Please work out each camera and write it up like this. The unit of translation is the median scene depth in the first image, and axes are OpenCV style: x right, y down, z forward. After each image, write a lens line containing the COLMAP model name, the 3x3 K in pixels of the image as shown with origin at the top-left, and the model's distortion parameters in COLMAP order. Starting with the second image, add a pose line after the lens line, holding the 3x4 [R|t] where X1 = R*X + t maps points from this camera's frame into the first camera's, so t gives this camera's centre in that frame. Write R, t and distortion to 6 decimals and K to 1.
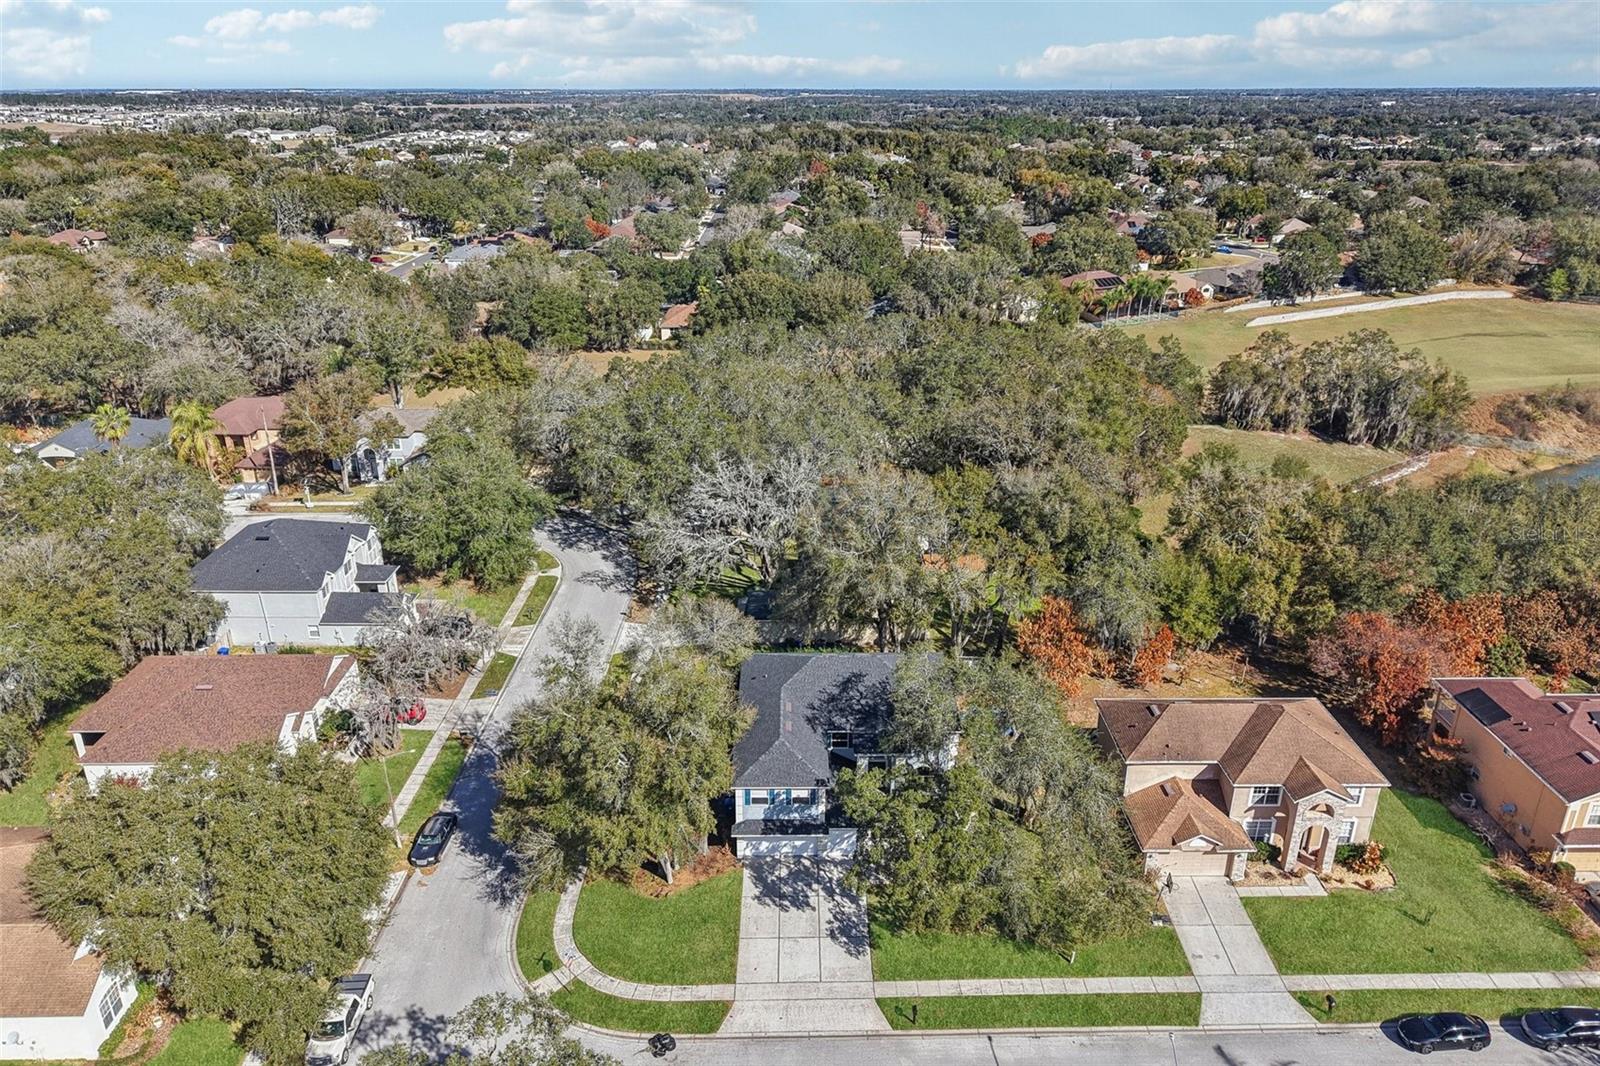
lens RADIAL K [[1103.3, 0, 795.2], [0, 1103.3, 508.6], [0, 0, 1]] dist [0.016826, -0.016858]
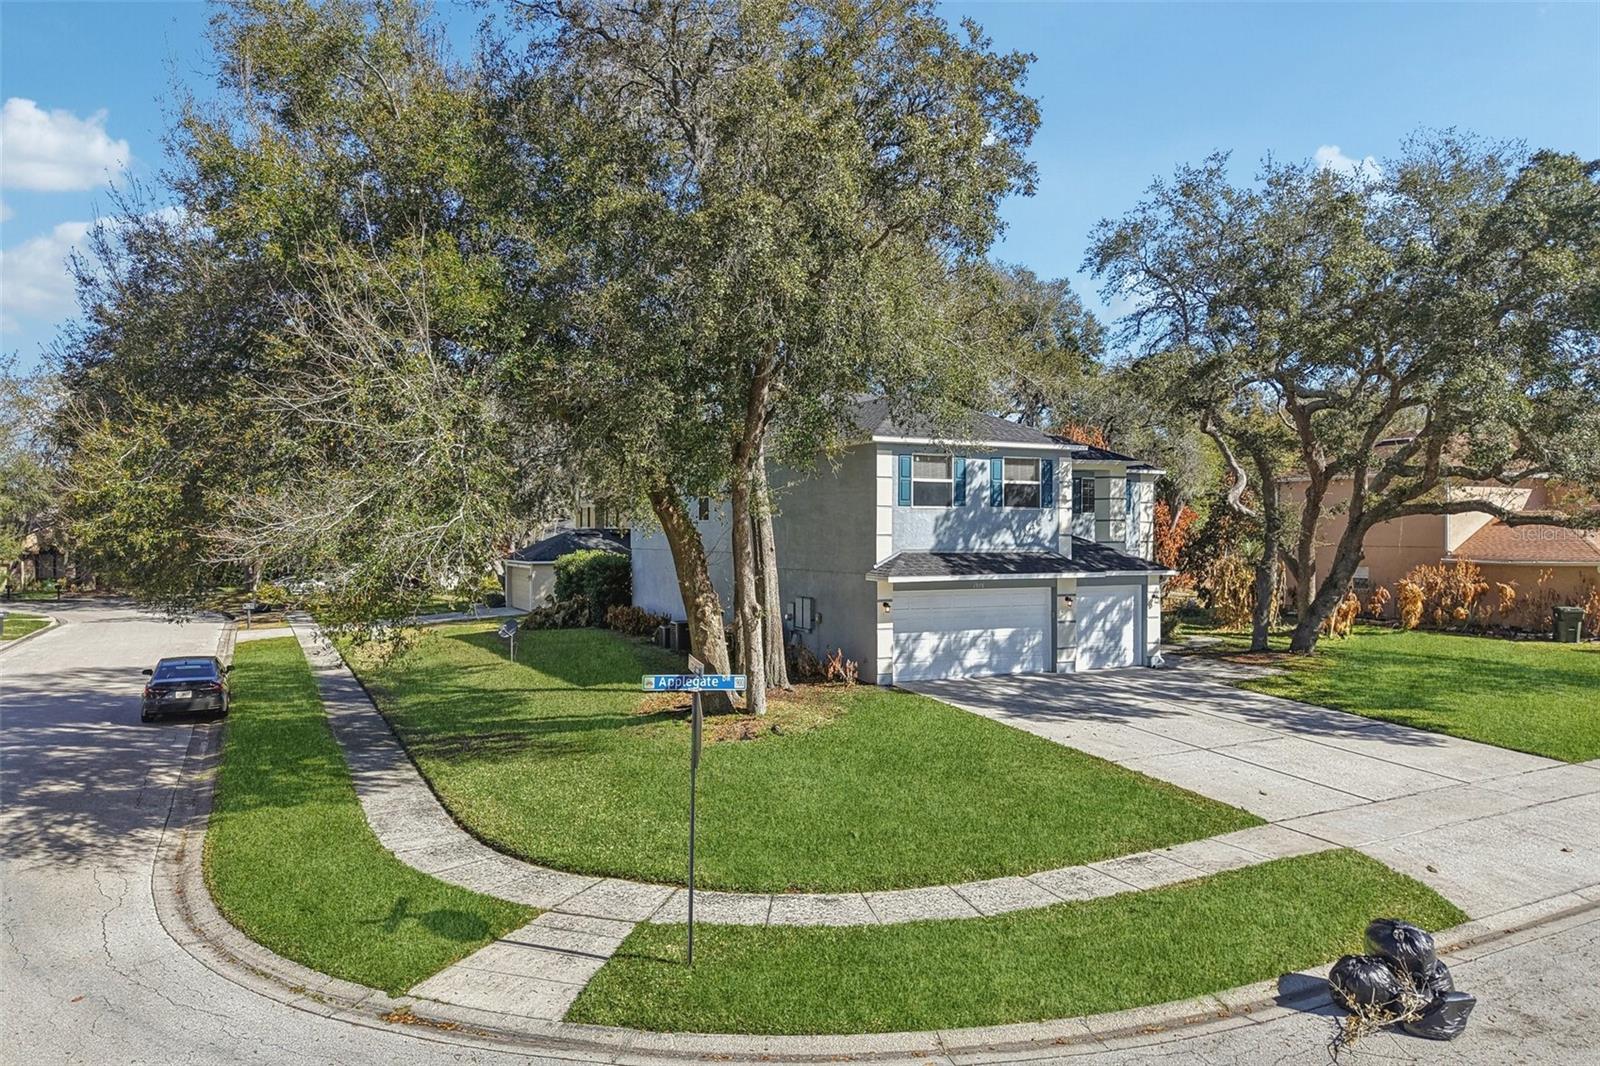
lens RADIAL K [[1095.4, 0, 791.0], [0, 1095.4, 514.4], [0, 0, 1]] dist [0.004961, 0.001178]
pose [[0.881499, 0.015063, 0.471945, -0.219386], [0.157865, 0.932575, -0.324626, 0.350600], [-0.445014, 0.360662, 0.819686, 0.671215]]
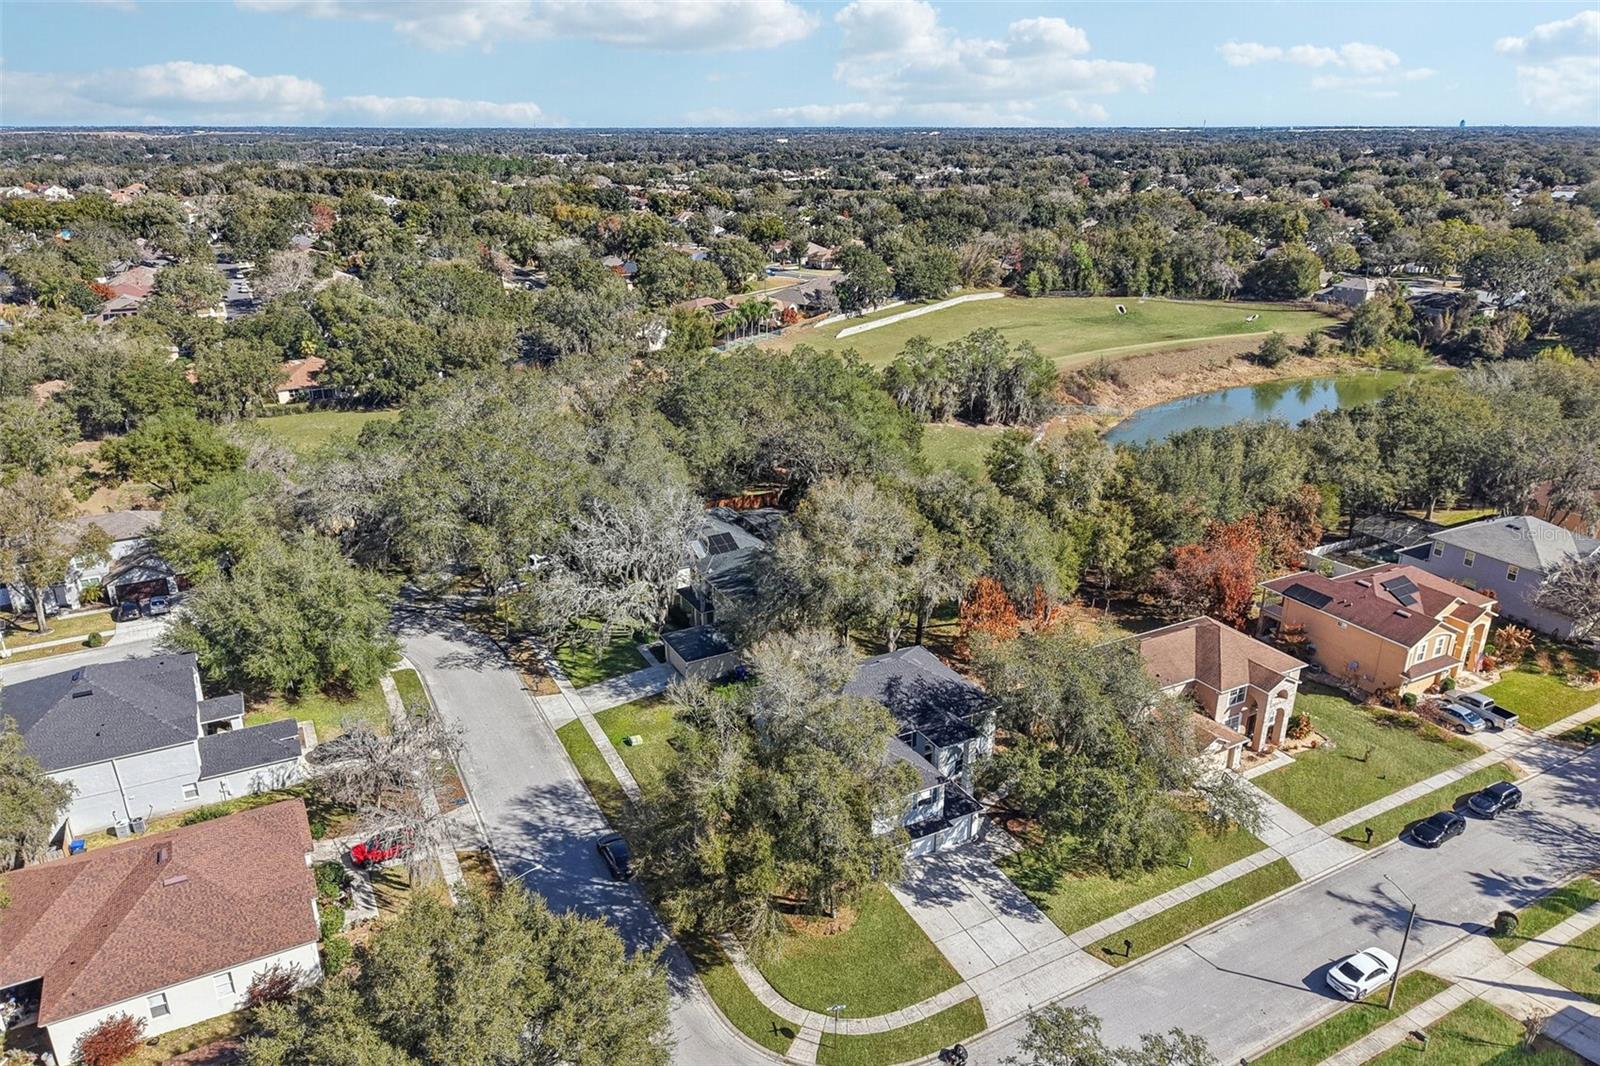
lens RADIAL K [[1095.4, 0, 791.0], [0, 1095.4, 514.4], [0, 0, 1]] dist [0.004961, 0.001178]
pose [[0.884667, -0.154040, 0.440042, -0.478576], [0.164164, 0.986315, 0.015229, -0.037064], [-0.436366, 0.058766, 0.897848, 0.099525]]
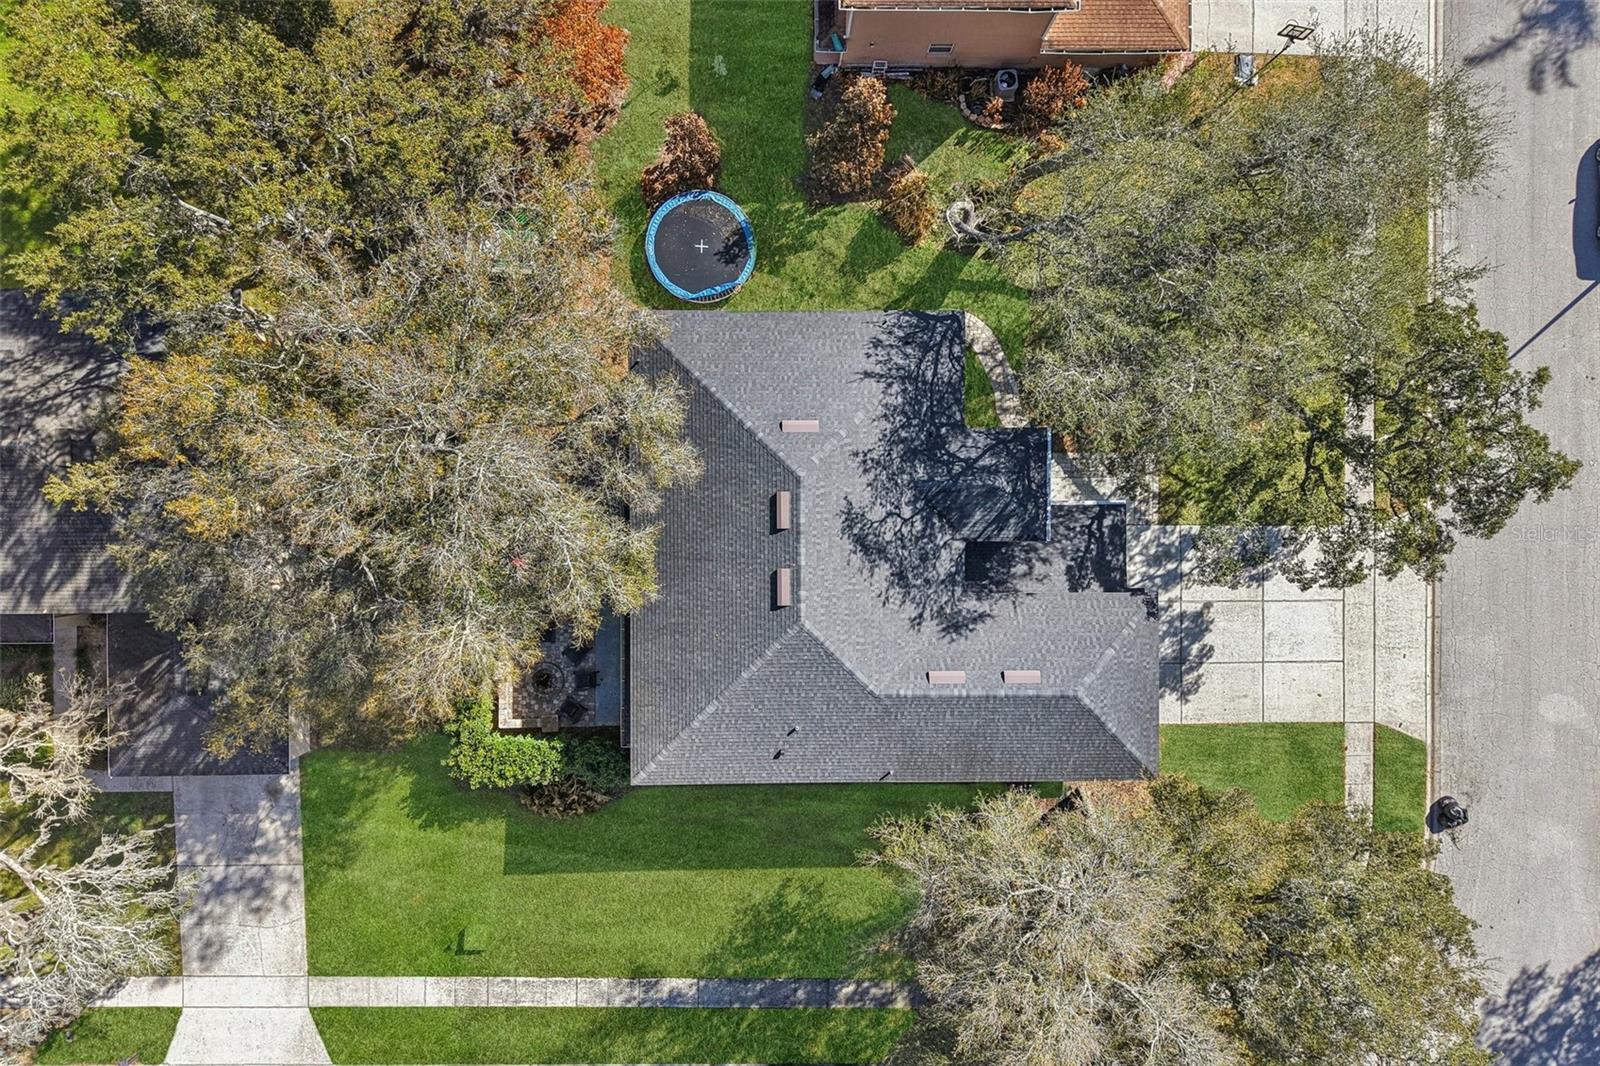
lens RADIAL K [[1103.3, 0, 795.2], [0, 1103.3, 508.6], [0, 0, 1]] dist [0.016826, -0.016858]
pose [[-0.006584, -0.999704, 0.023439, 0.052457], [0.326472, 0.020006, 0.944995, -0.281737], [-0.945184, 0.013874, 0.326243, 0.900385]]
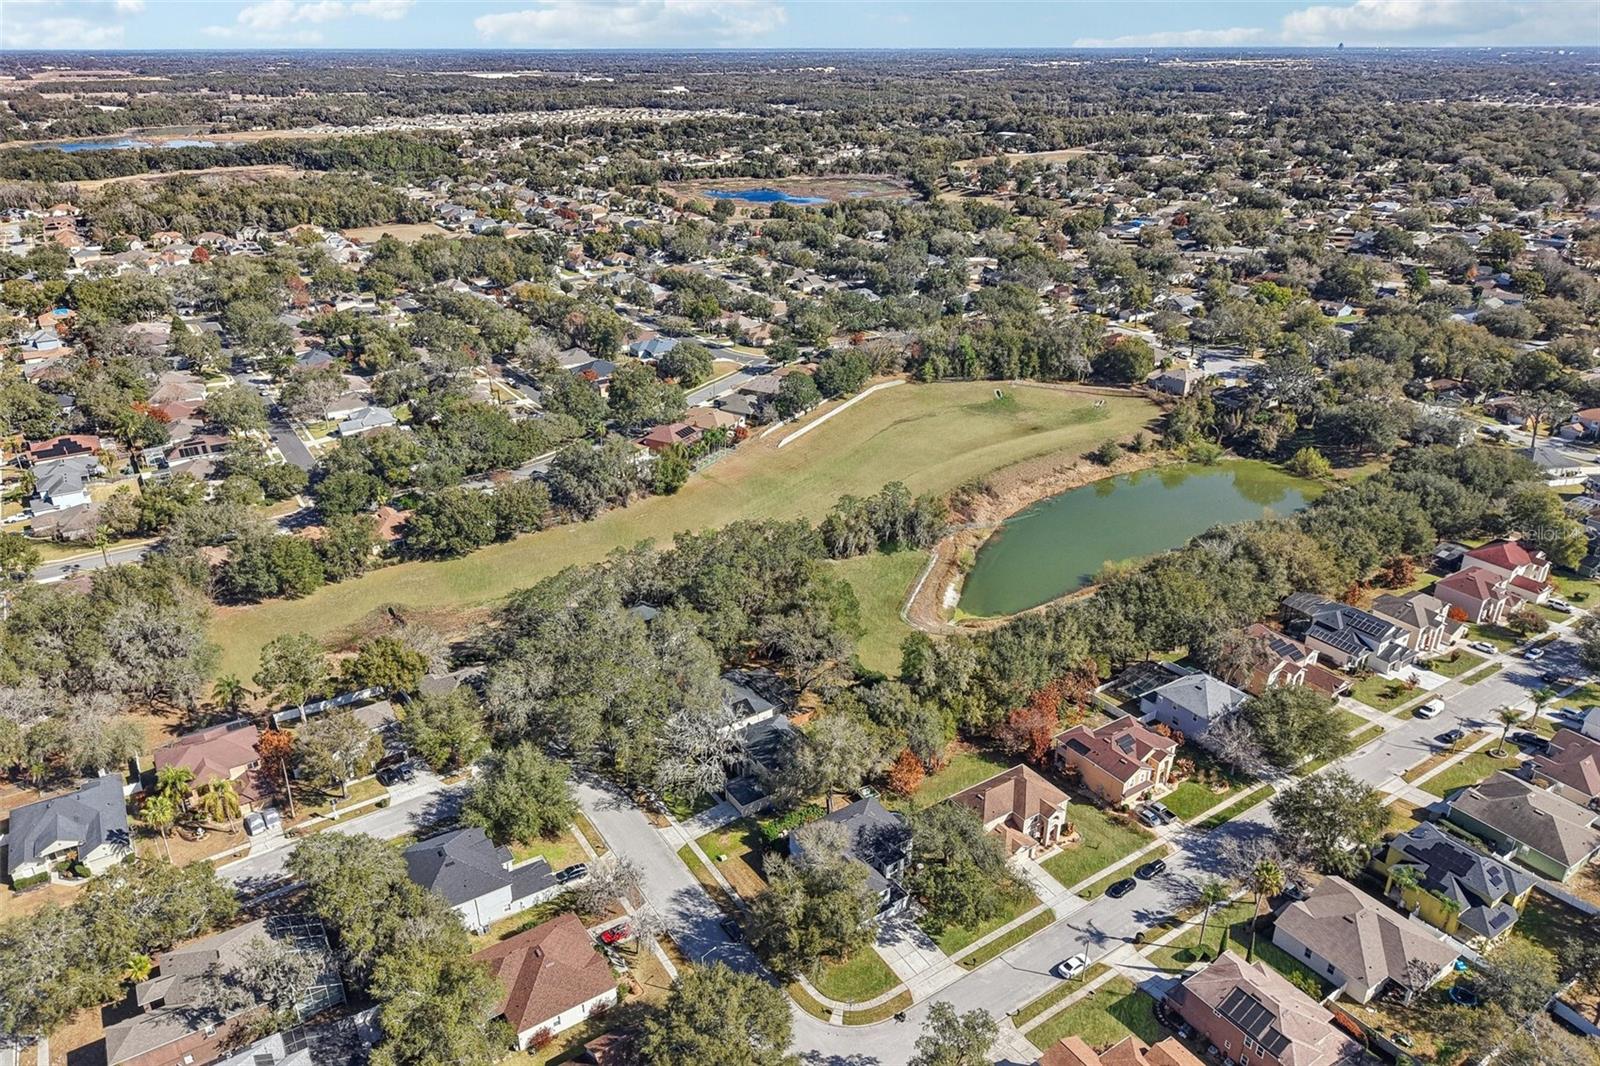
lens RADIAL K [[1103.3, 0, 795.2], [0, 1103.3, 508.6], [0, 0, 1]] dist [0.016826, -0.016858]
pose [[0.836021, -0.209689, 0.507050, -1.002626], [0.192633, 0.977441, 0.086608, -0.654668], [-0.513772, 0.025269, 0.857554, -0.751923]]
